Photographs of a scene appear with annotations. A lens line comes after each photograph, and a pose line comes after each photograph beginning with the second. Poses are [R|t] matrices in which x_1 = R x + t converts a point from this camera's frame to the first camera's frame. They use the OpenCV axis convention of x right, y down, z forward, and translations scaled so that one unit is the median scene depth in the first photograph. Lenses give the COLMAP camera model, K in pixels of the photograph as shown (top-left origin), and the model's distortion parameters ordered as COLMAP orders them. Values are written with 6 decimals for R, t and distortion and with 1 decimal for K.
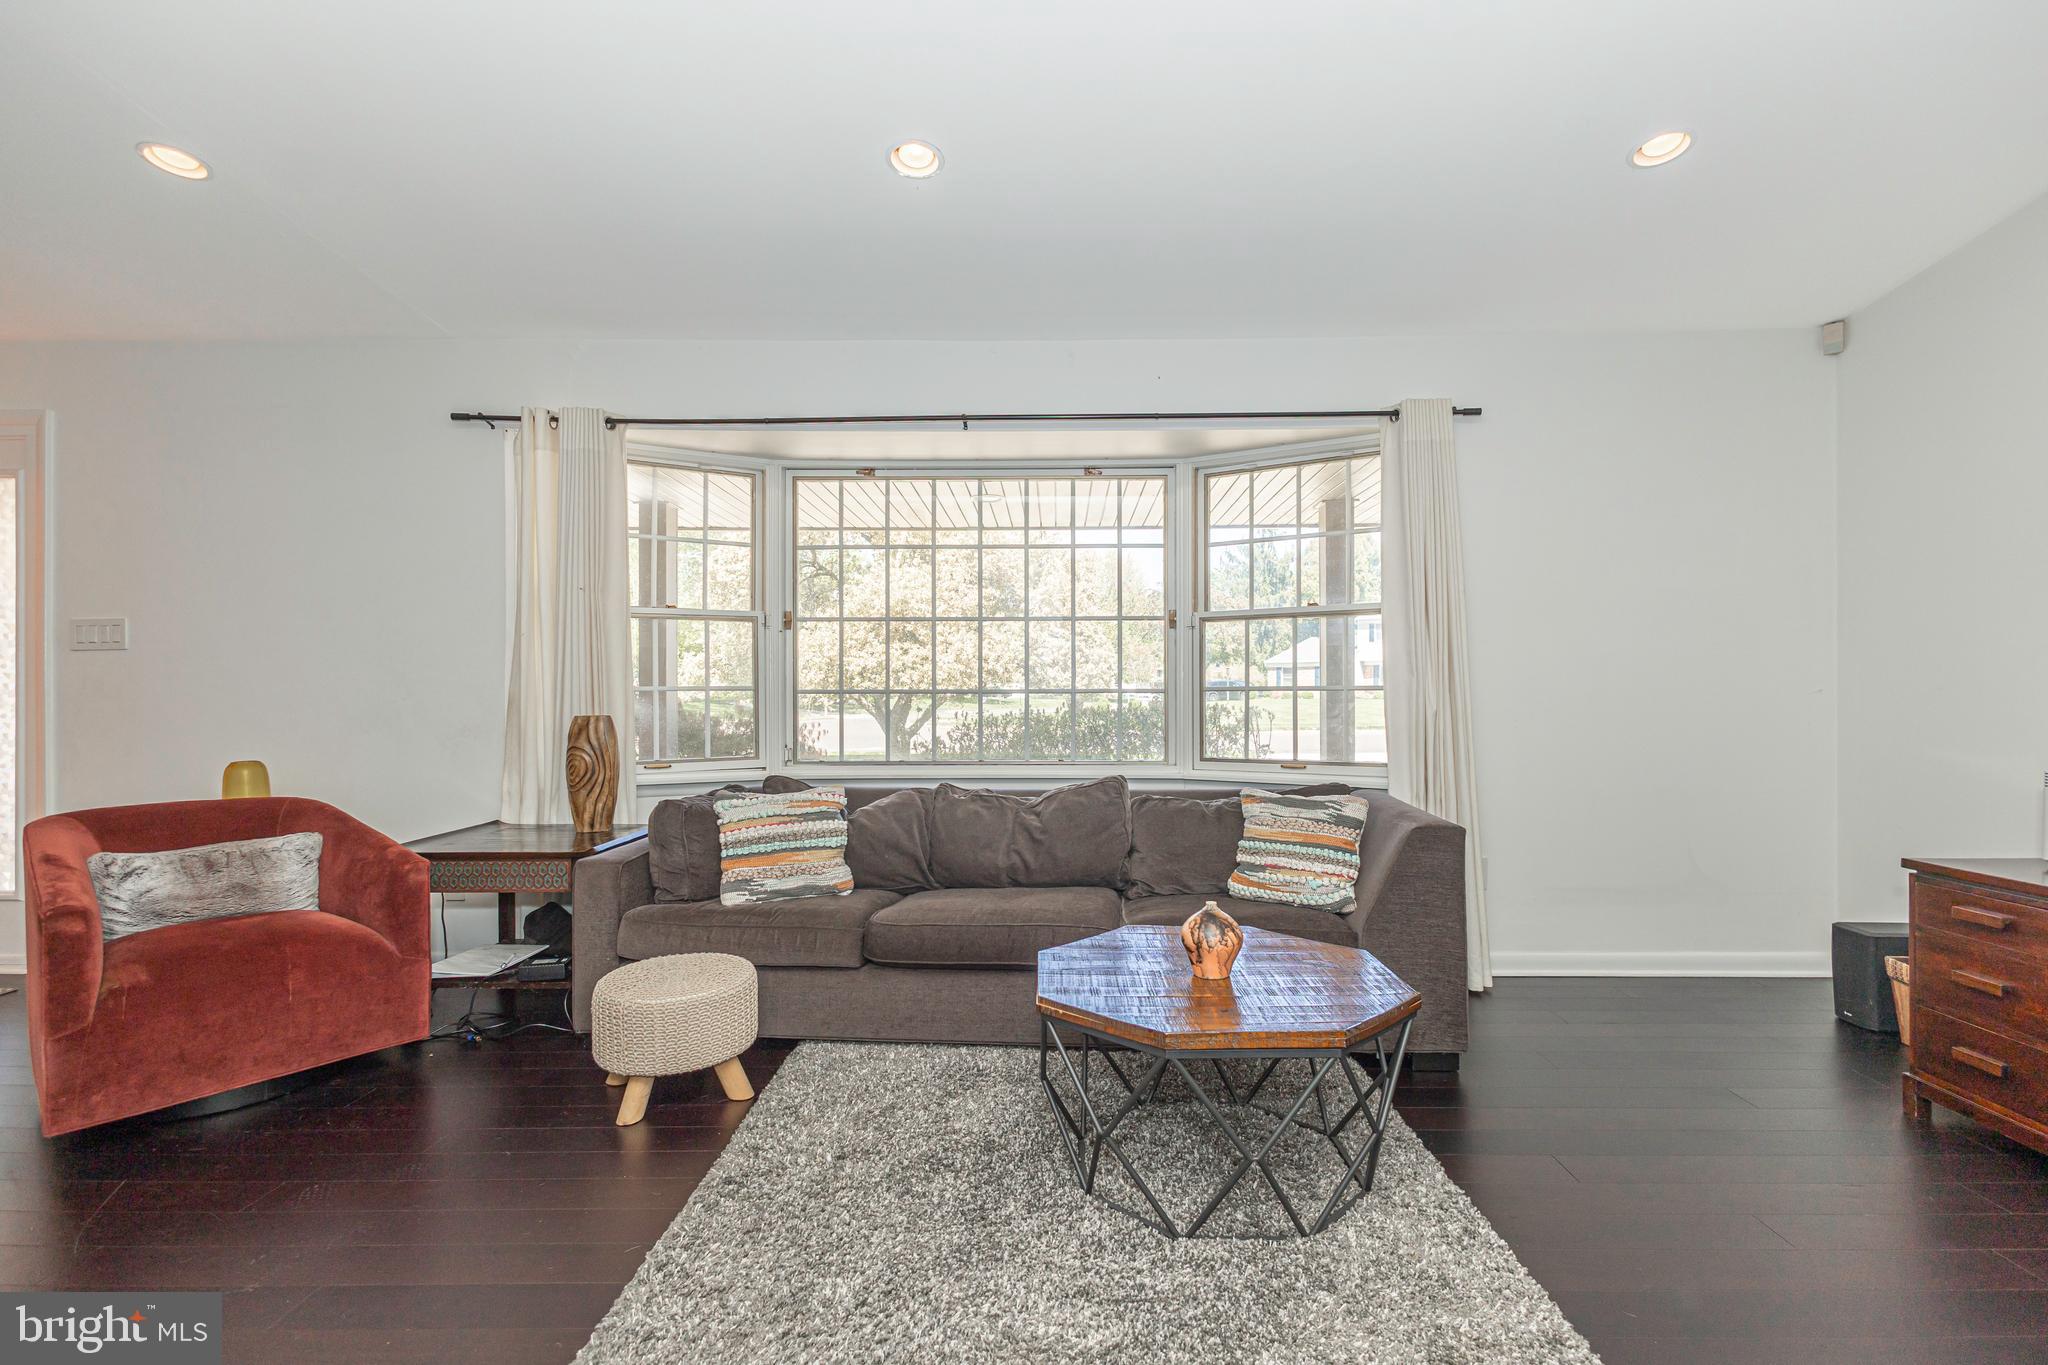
lens RADIAL K [[954.1, 0, 1031.3], [0, 954.1, 680.8], [0, 0, 1]] dist [0.015865, -0.006186]
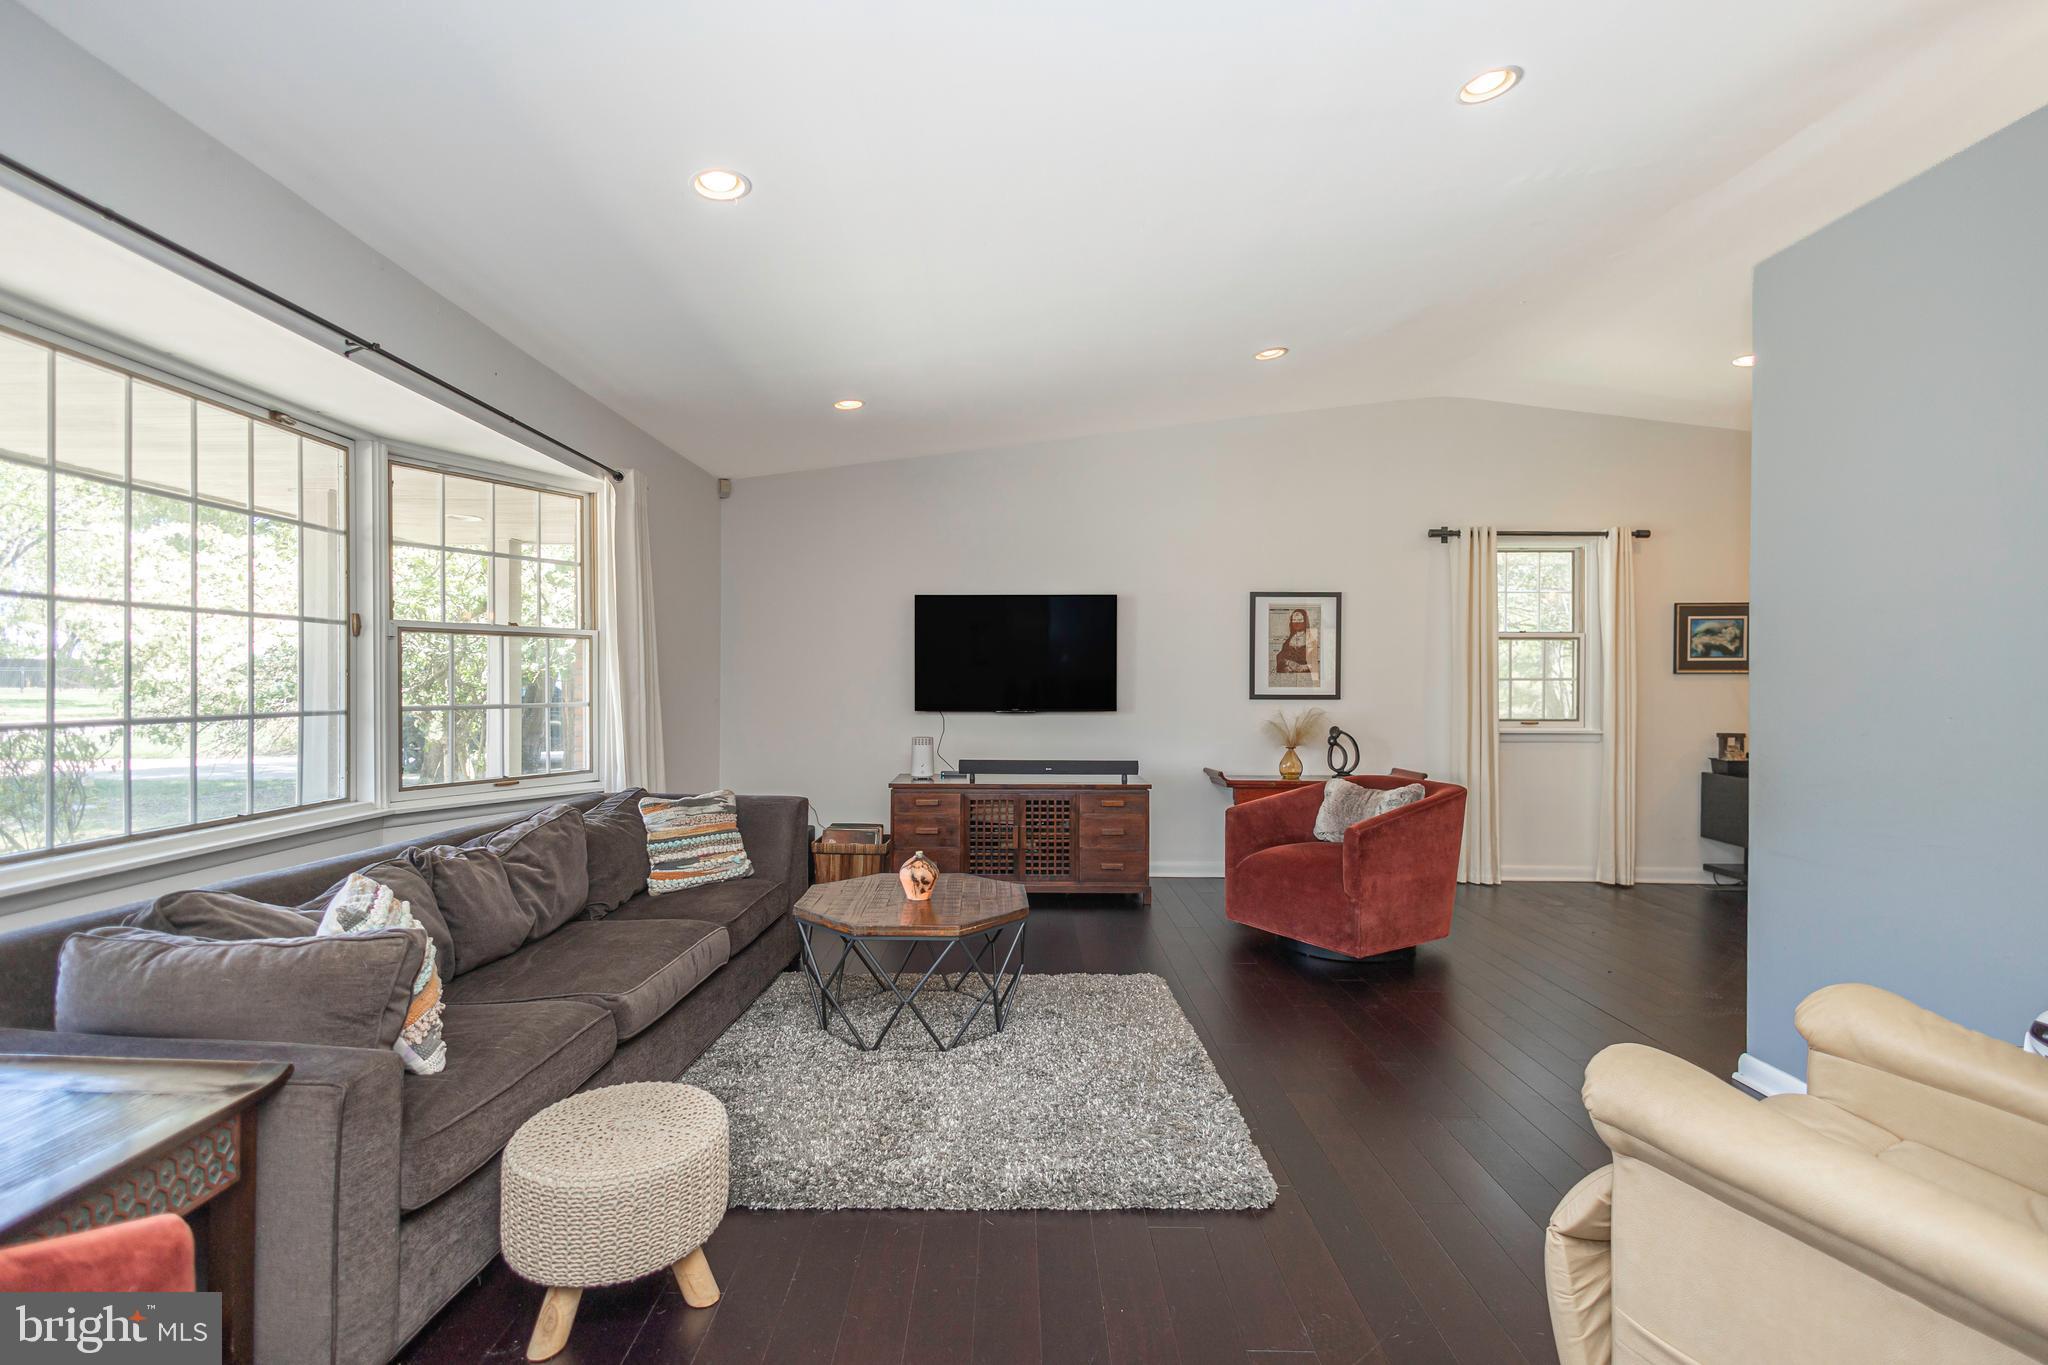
lens RADIAL K [[954.1, 0, 992.1], [0, 954.1, 692.3], [0, 0, 1]] dist [0.015865, -0.006186]
pose [[0.000026, -0.008793, 0.999961, -0.784988], [-0.015664, 0.999839, 0.008792, -0.025610], [-0.999877, -0.015663, -0.000112, 0.513332]]
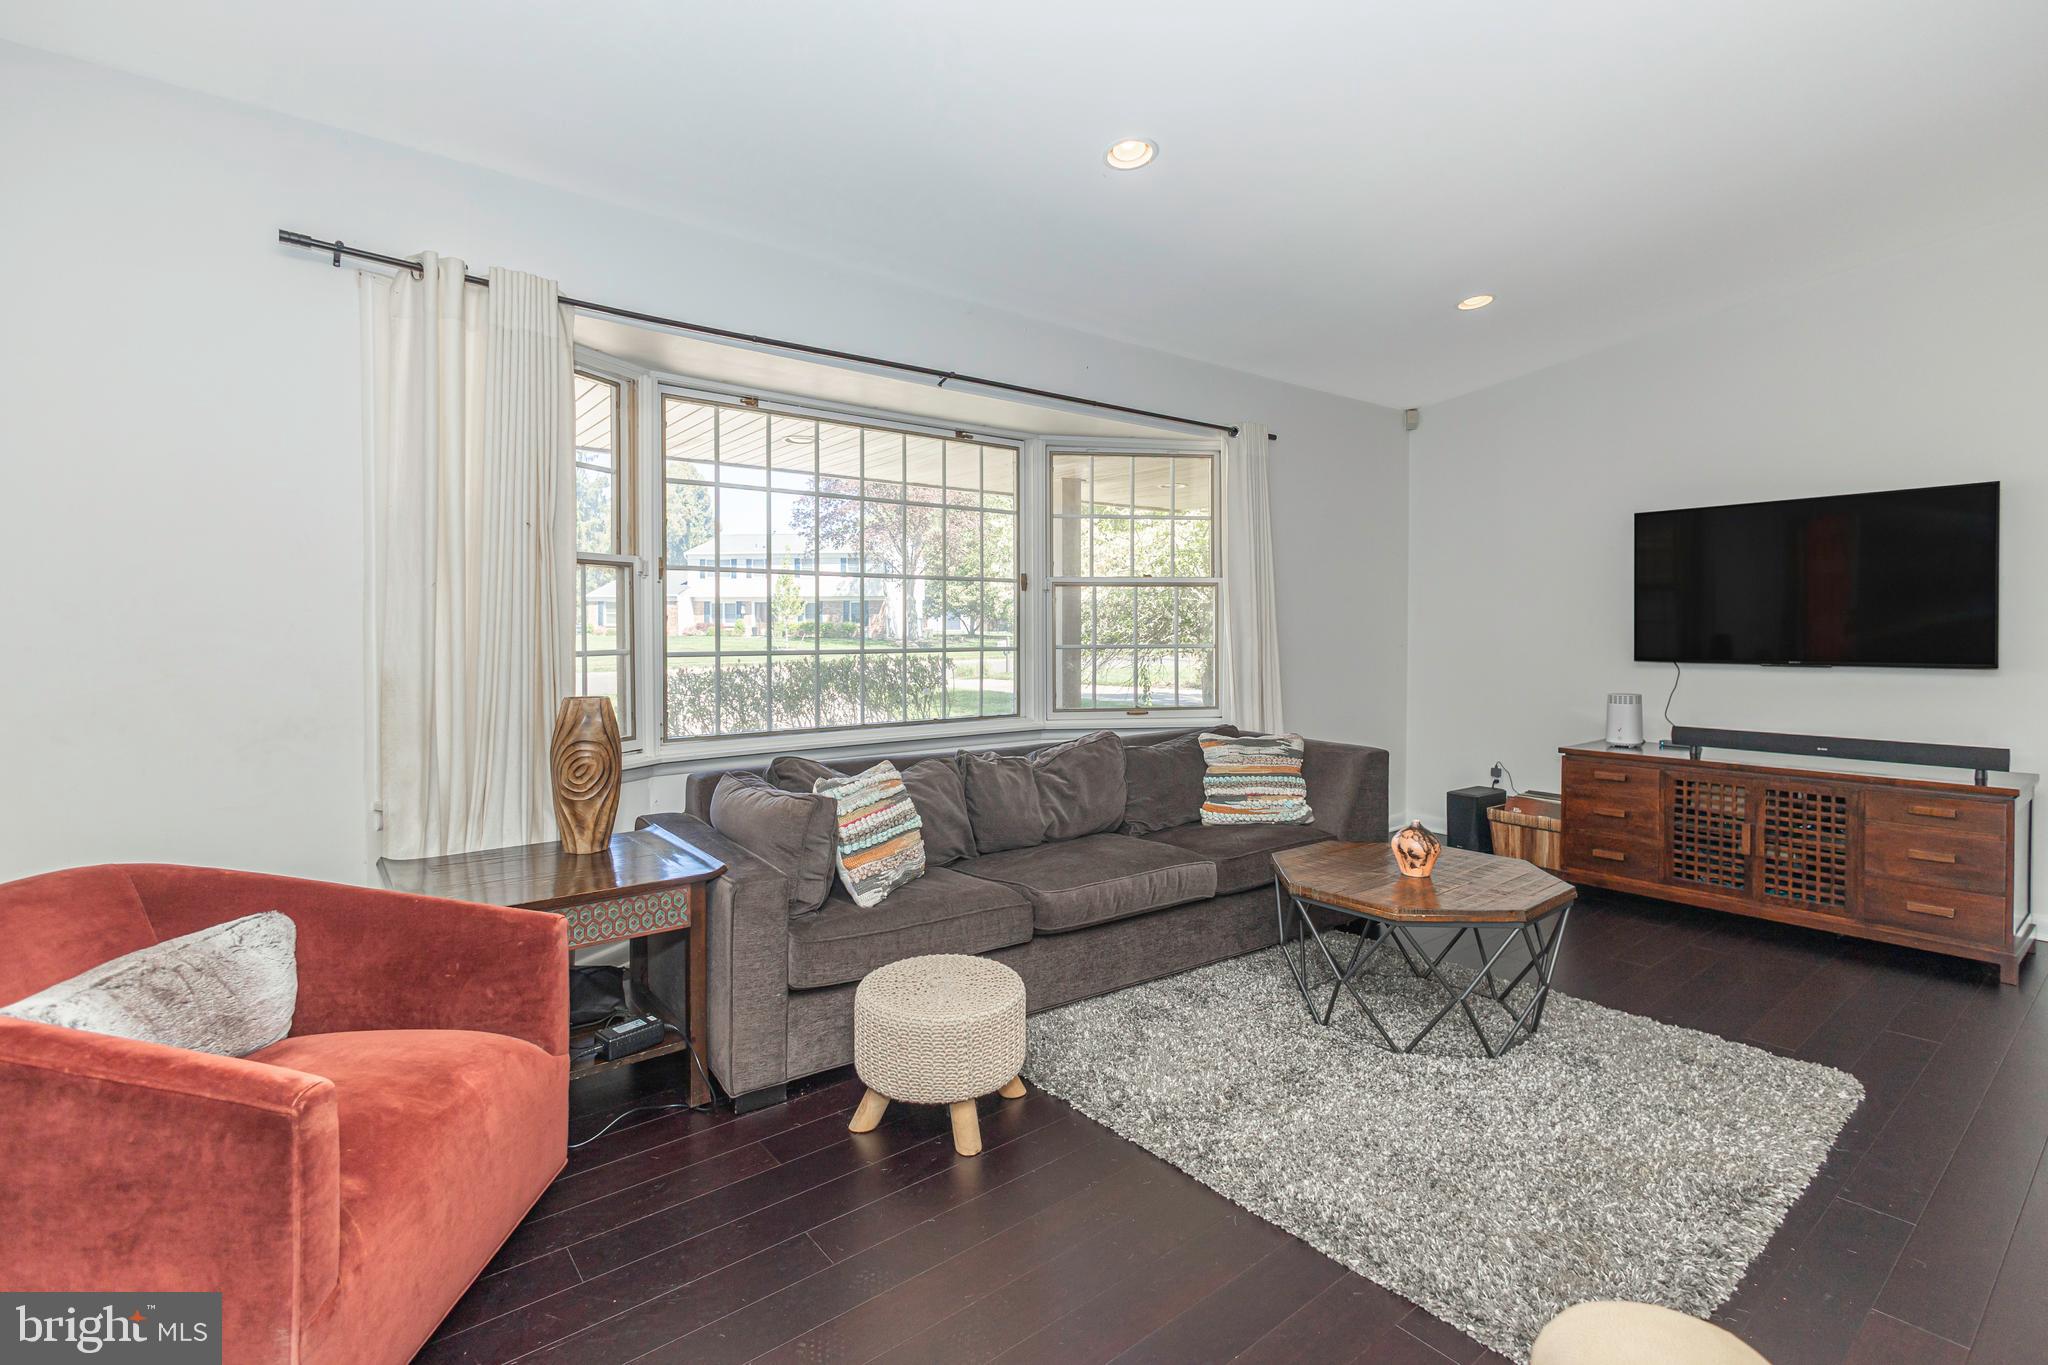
lens RADIAL K [[954.1, 0, 1009.9], [0, 954.1, 643.8], [0, 0, 1]] dist [0.015865, -0.006186]
pose [[0.774391, -0.009363, 0.632638, -0.631599], [-0.009252, 0.999616, 0.026120, -0.026263], [-0.632639, -0.026080, 0.774007, 0.194090]]
